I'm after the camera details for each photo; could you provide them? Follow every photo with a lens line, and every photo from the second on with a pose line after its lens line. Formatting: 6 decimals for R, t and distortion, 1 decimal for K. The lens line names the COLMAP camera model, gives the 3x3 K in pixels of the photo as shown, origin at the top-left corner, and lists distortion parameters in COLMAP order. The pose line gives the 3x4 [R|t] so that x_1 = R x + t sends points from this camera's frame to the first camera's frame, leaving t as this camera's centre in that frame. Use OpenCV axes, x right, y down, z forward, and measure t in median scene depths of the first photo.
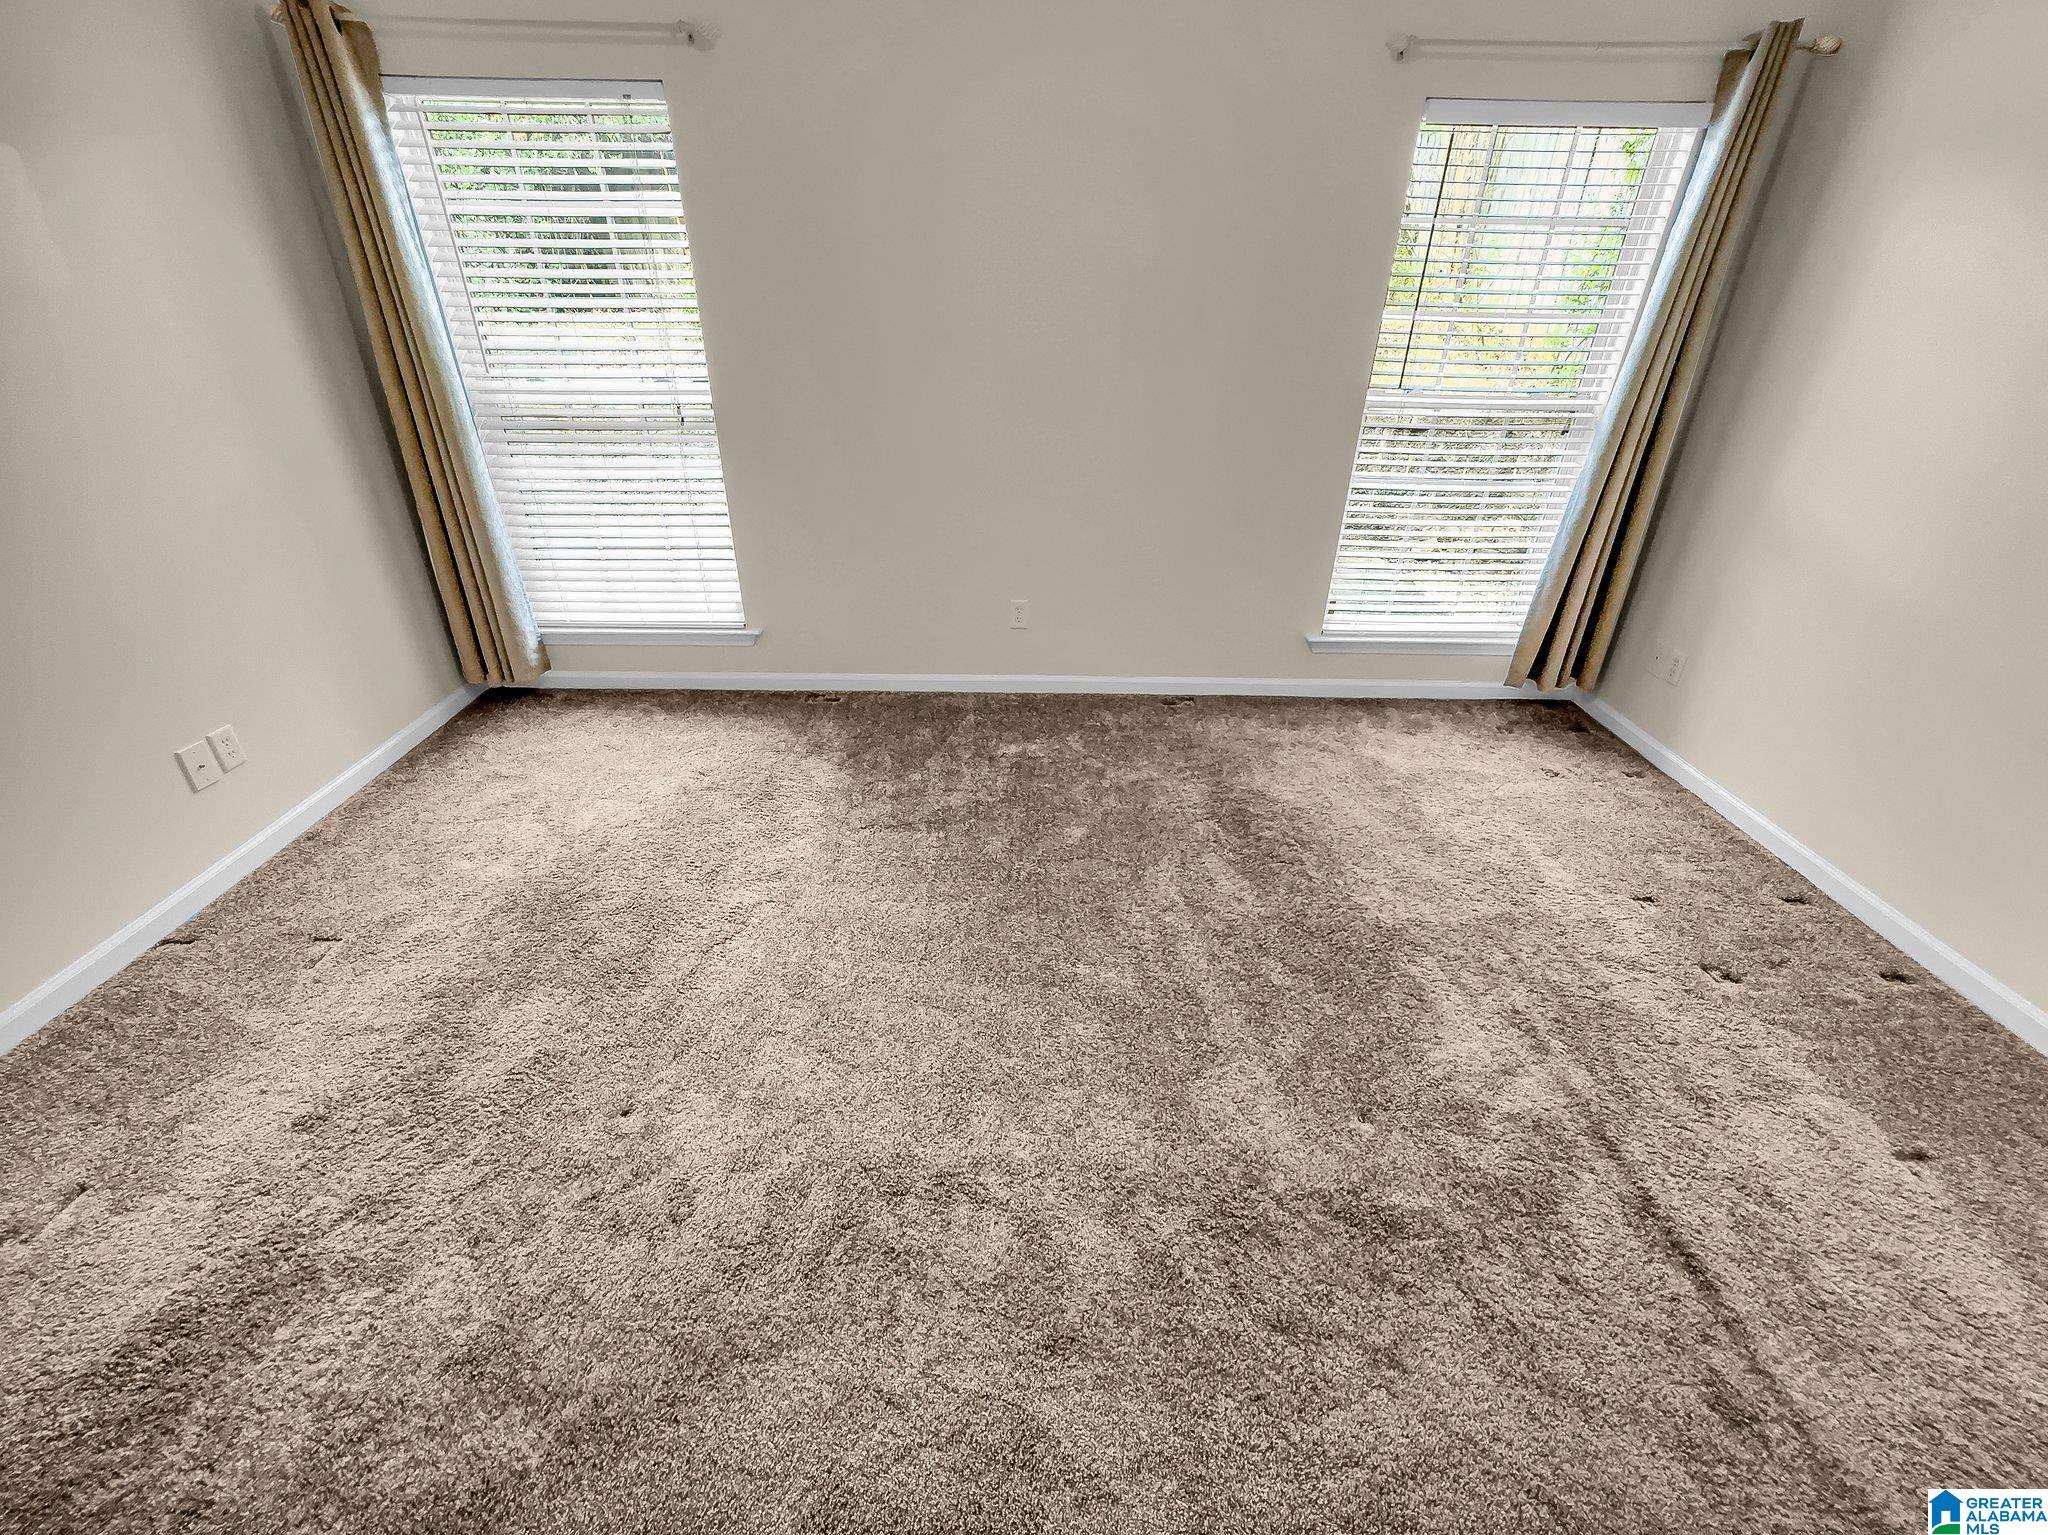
lens RADIAL K [[845.6, 0, 1024.0], [0, 845.6, 767.5], [0, 0, 1]] dist [-0.029304, 0.014843]
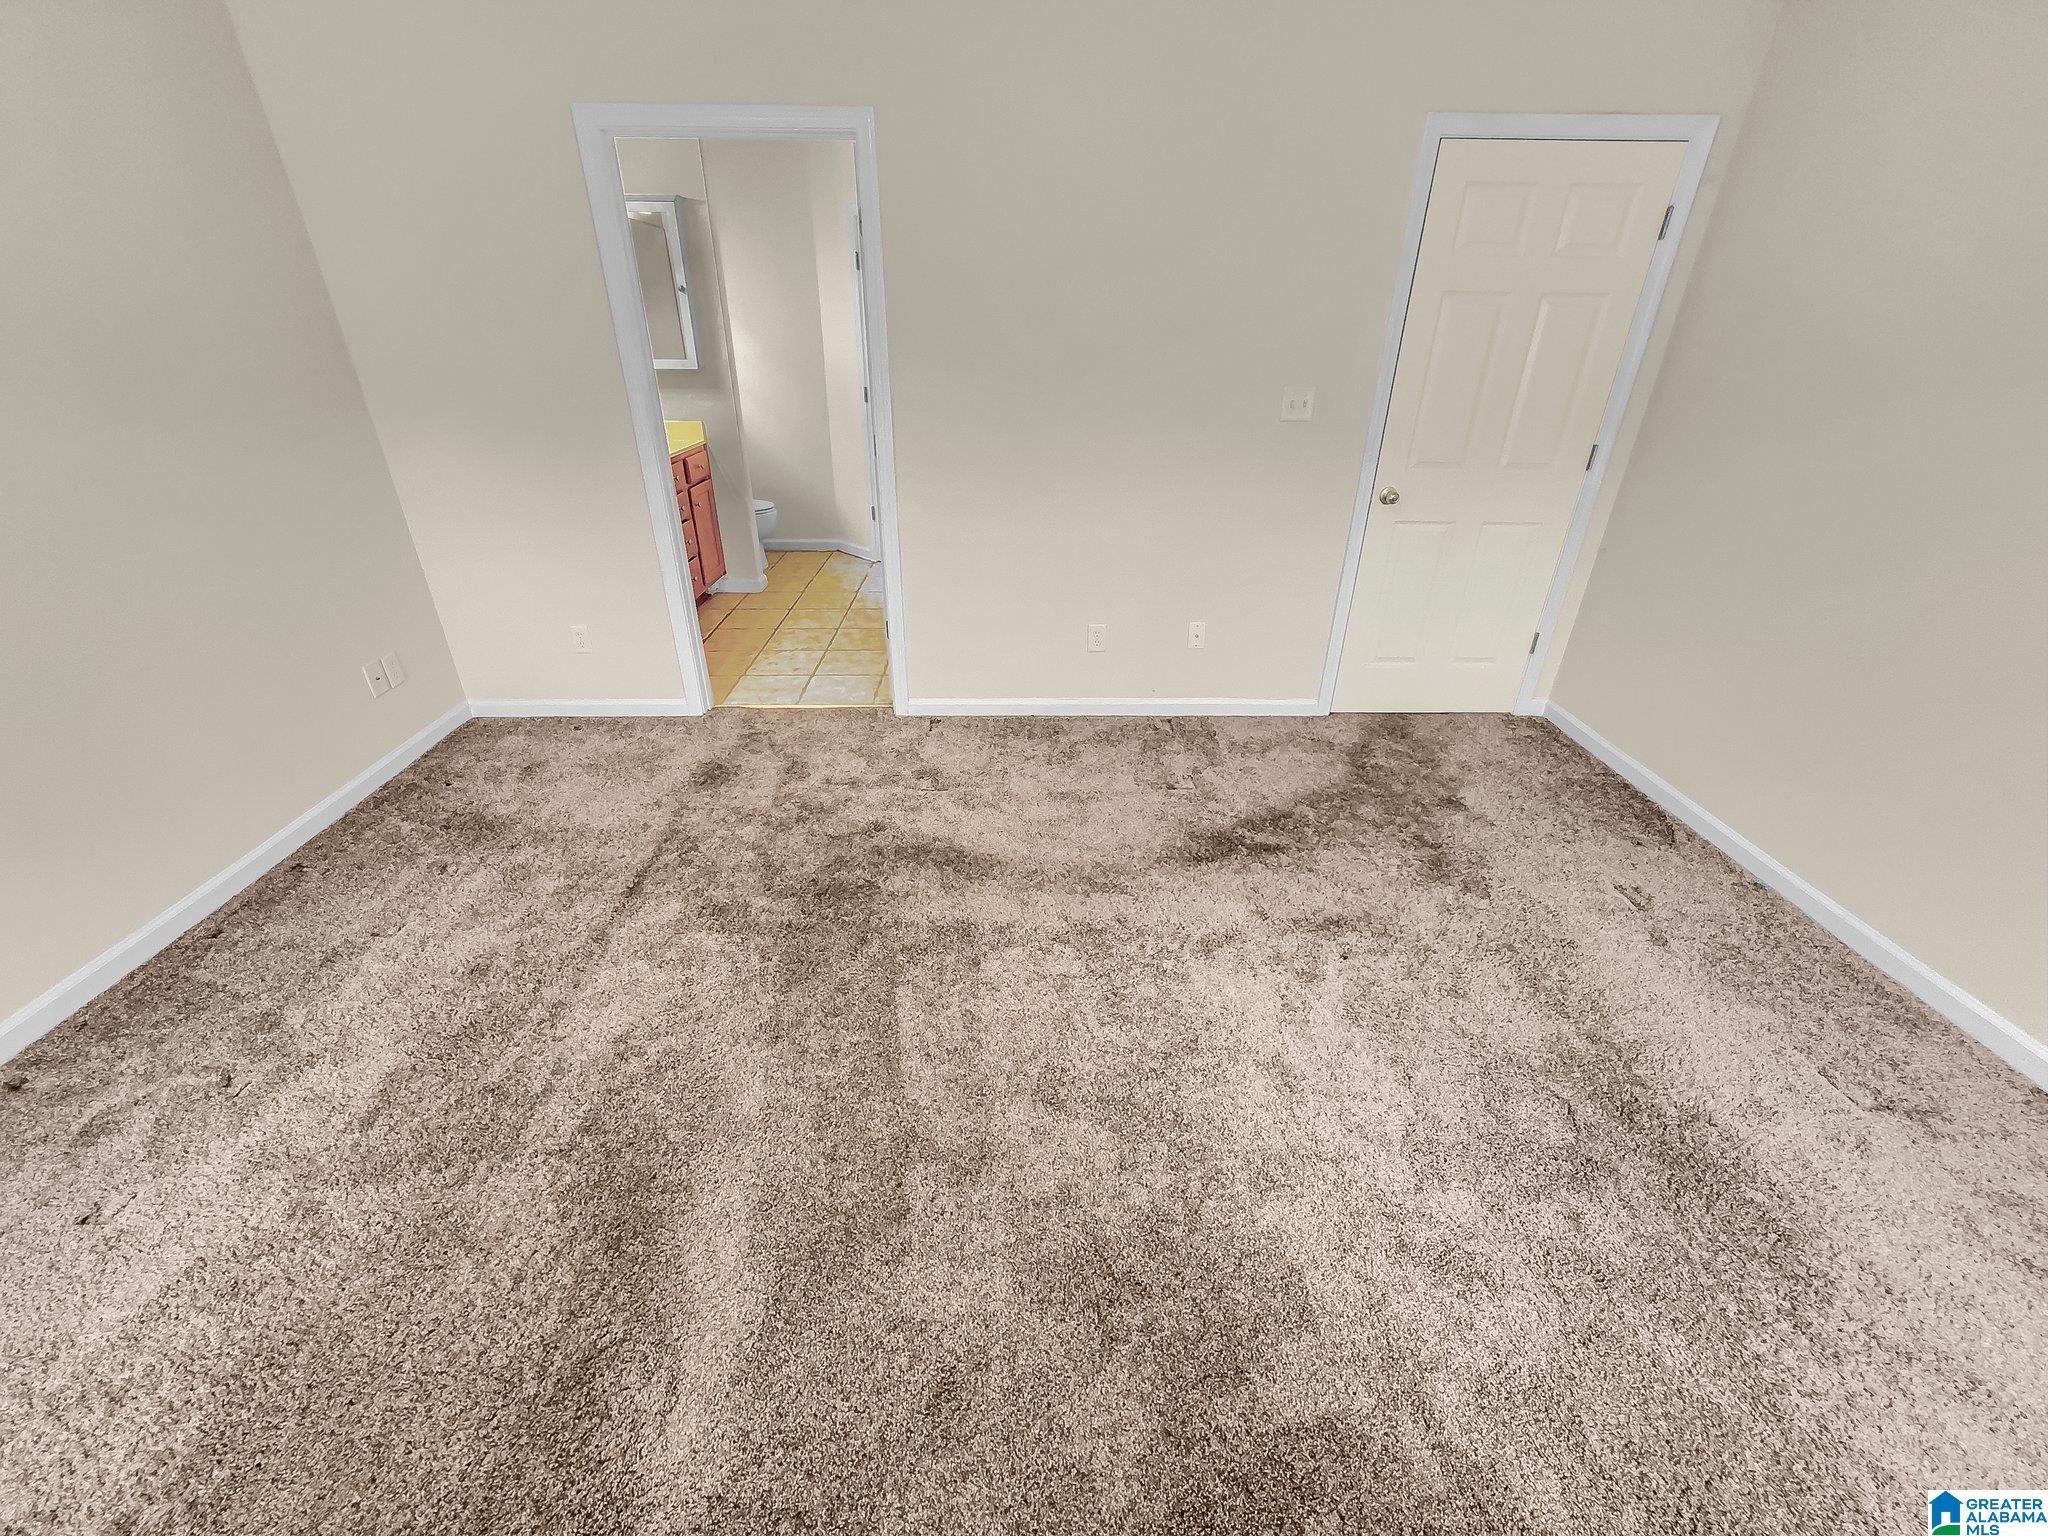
lens RADIAL K [[845.6, 0, 1024.0], [0, 845.6, 768.0], [0, 0, 1]] dist [-0.029304, 0.014843]
pose [[-0.999758, -0.017030, -0.013953, 0.044802], [-0.020902, 0.535190, 0.844473, -0.925976], [-0.006914, 0.844560, -0.535417, 1.616138]]
